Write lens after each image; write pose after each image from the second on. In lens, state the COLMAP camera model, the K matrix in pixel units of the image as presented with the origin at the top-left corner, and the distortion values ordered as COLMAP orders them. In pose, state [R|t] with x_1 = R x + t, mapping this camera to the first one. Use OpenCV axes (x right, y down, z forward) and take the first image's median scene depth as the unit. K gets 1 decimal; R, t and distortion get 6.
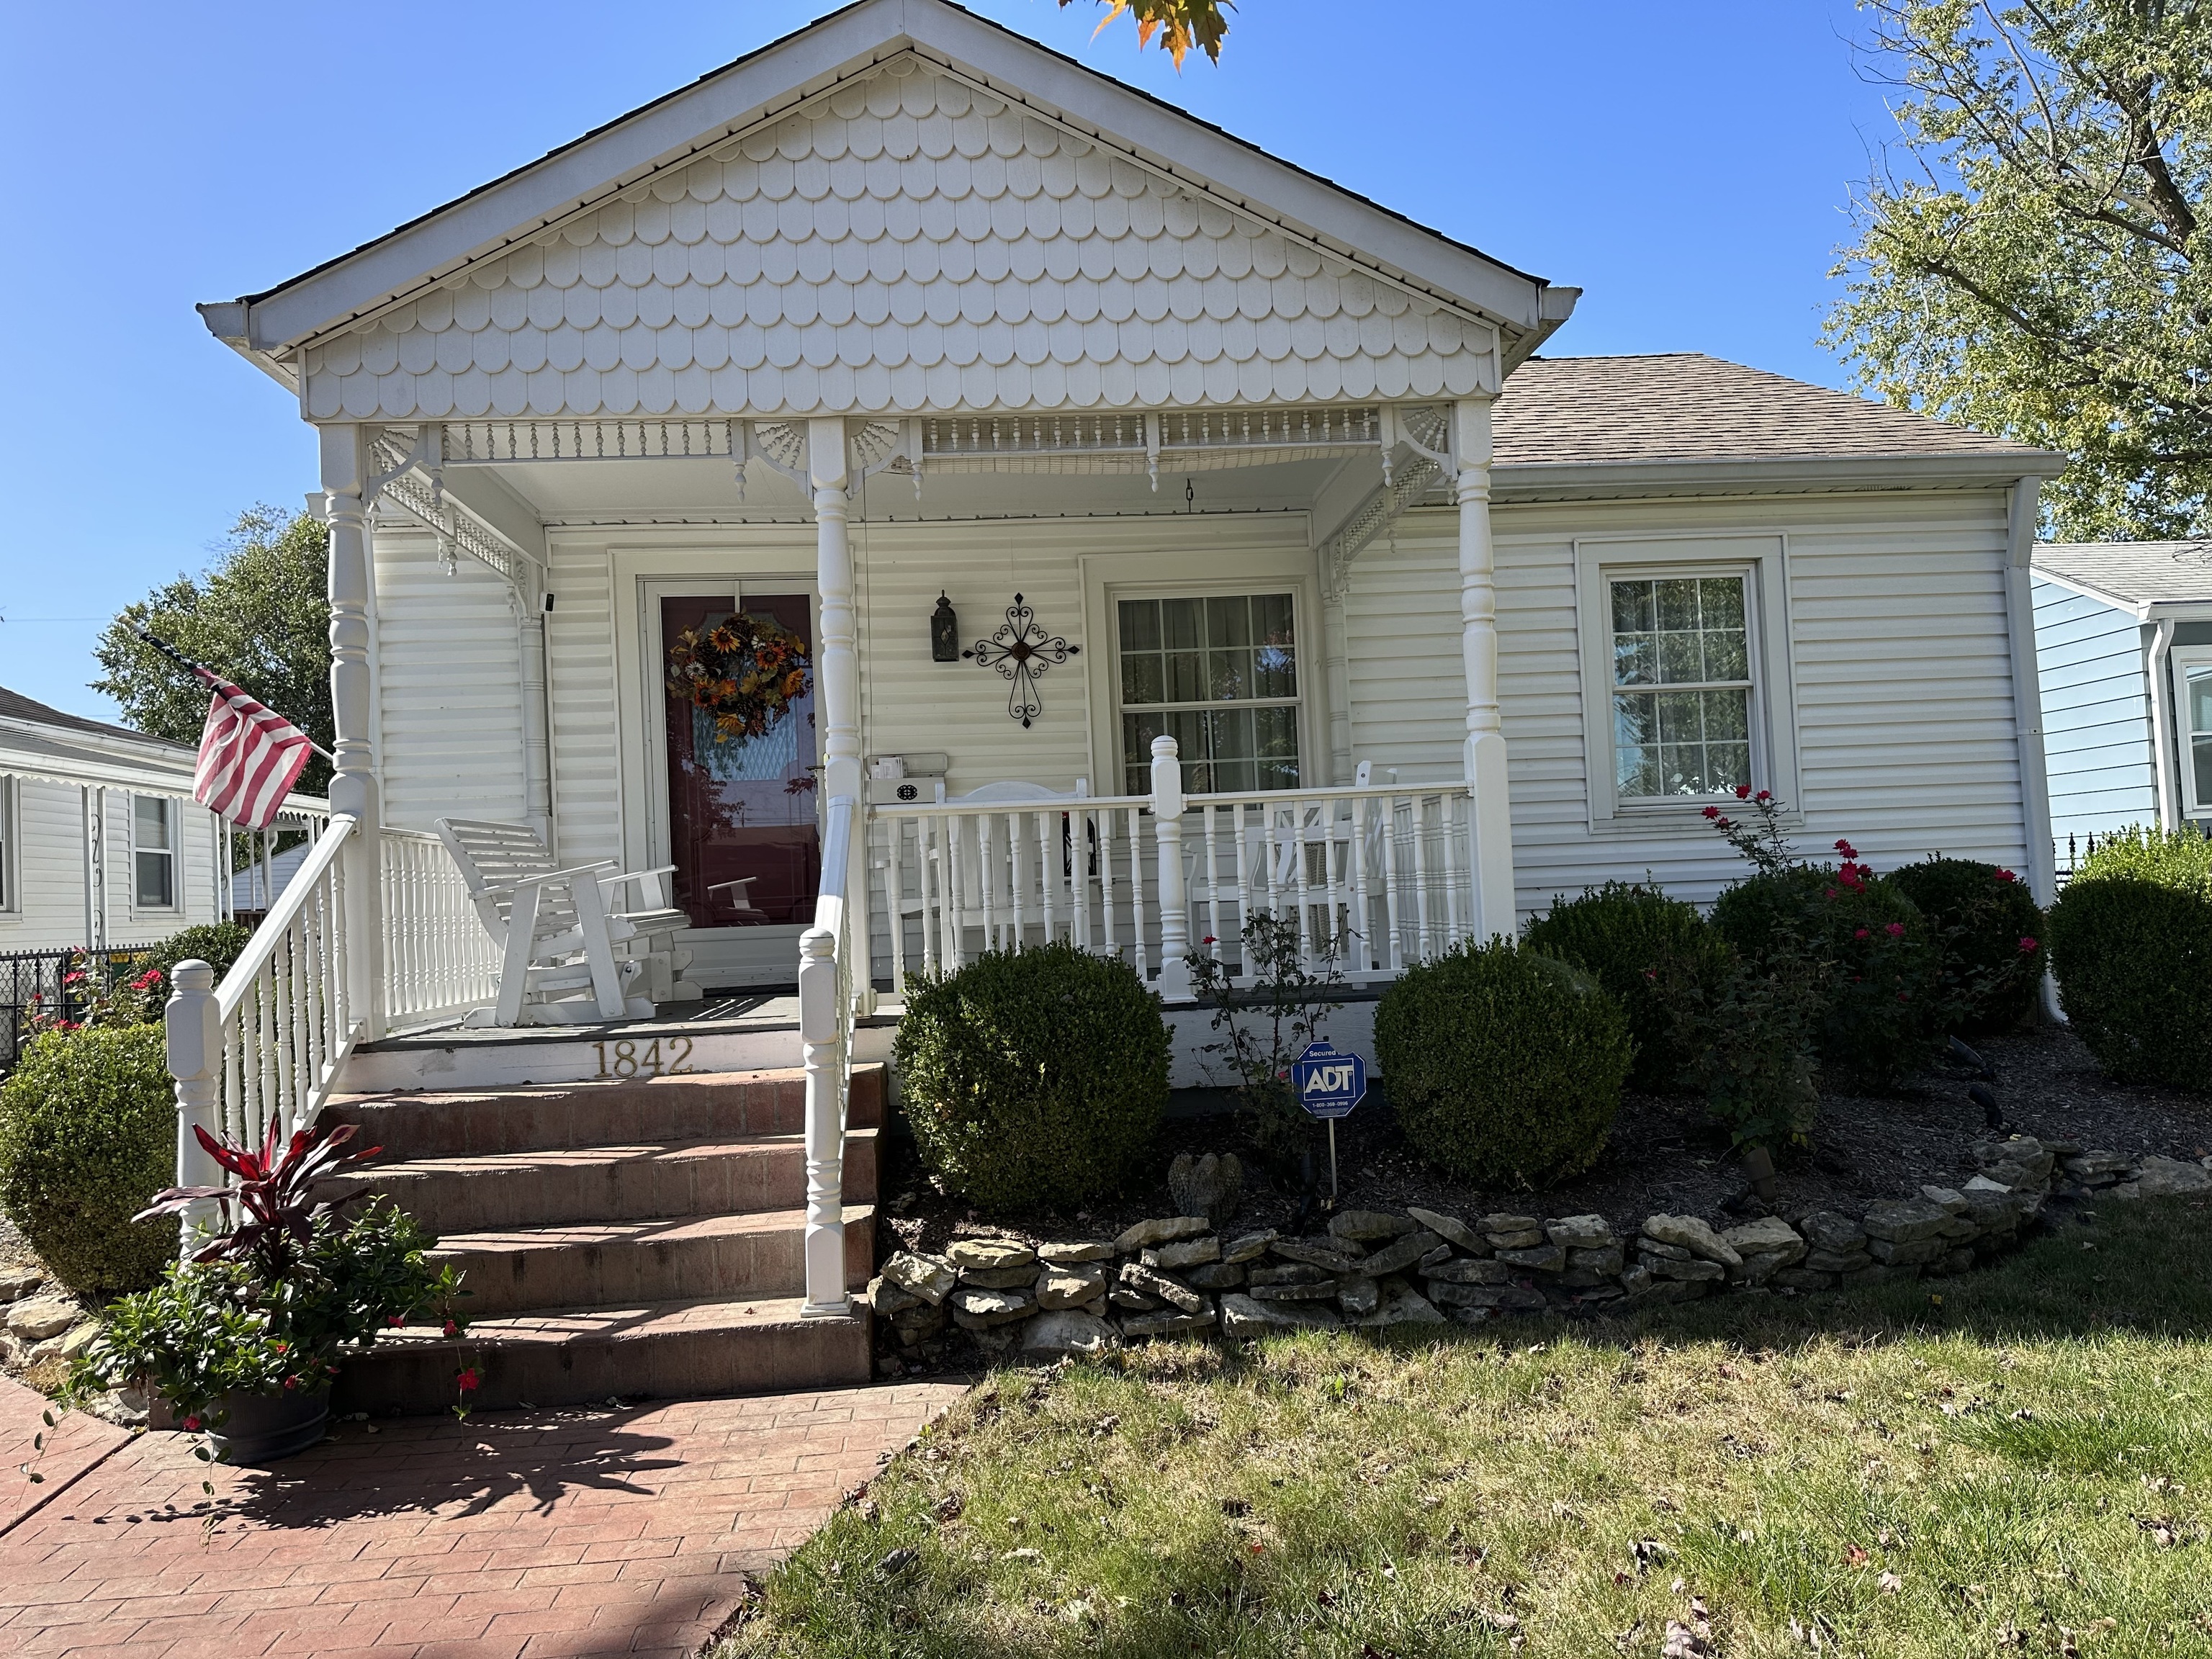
lens RADIAL K [[1572.4, 0, 1094.9], [0, 1572.4, 834.5], [0, 0, 1]] dist [0.151366, -0.188660]
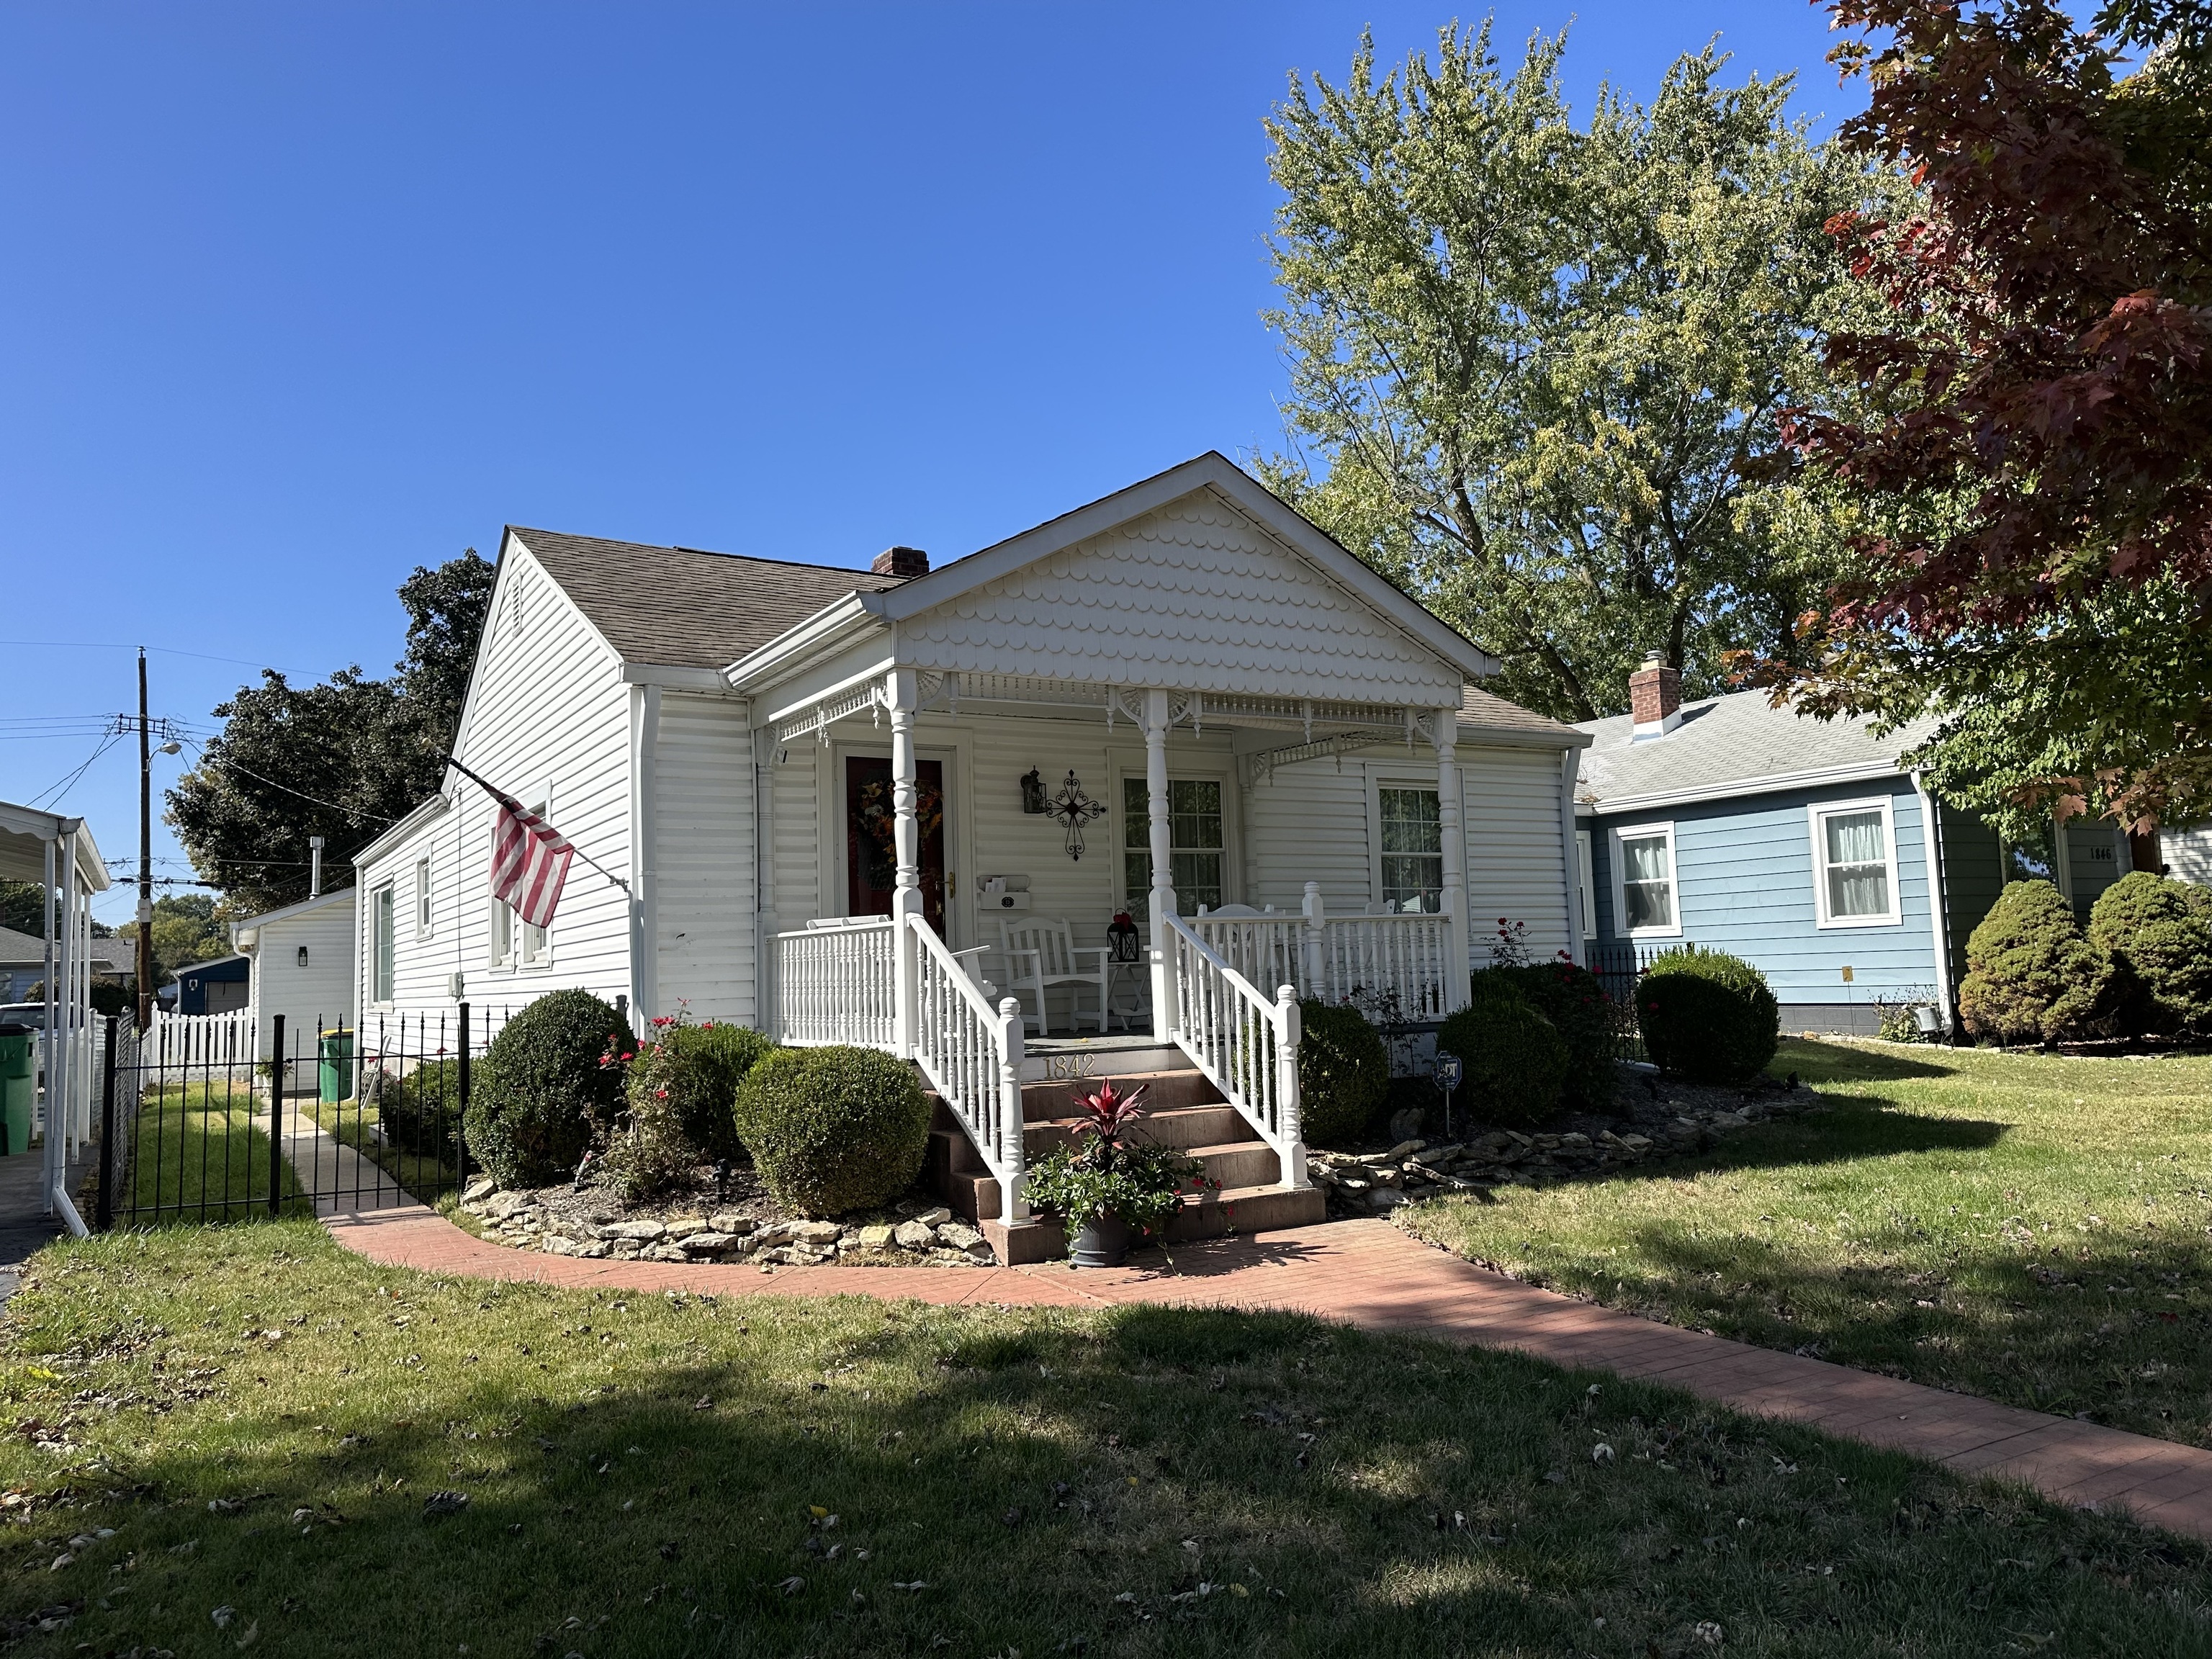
lens RADIAL K [[1572.4, 0, 1094.9], [0, 1572.4, 834.5], [0, 0, 1]] dist [0.151366, -0.188660]
pose [[0.893249, 0.054108, 0.446295, -0.947473], [-0.027304, 0.997428, -0.066277, 0.007757], [-0.448733, 0.047016, 0.892428, -0.456395]]
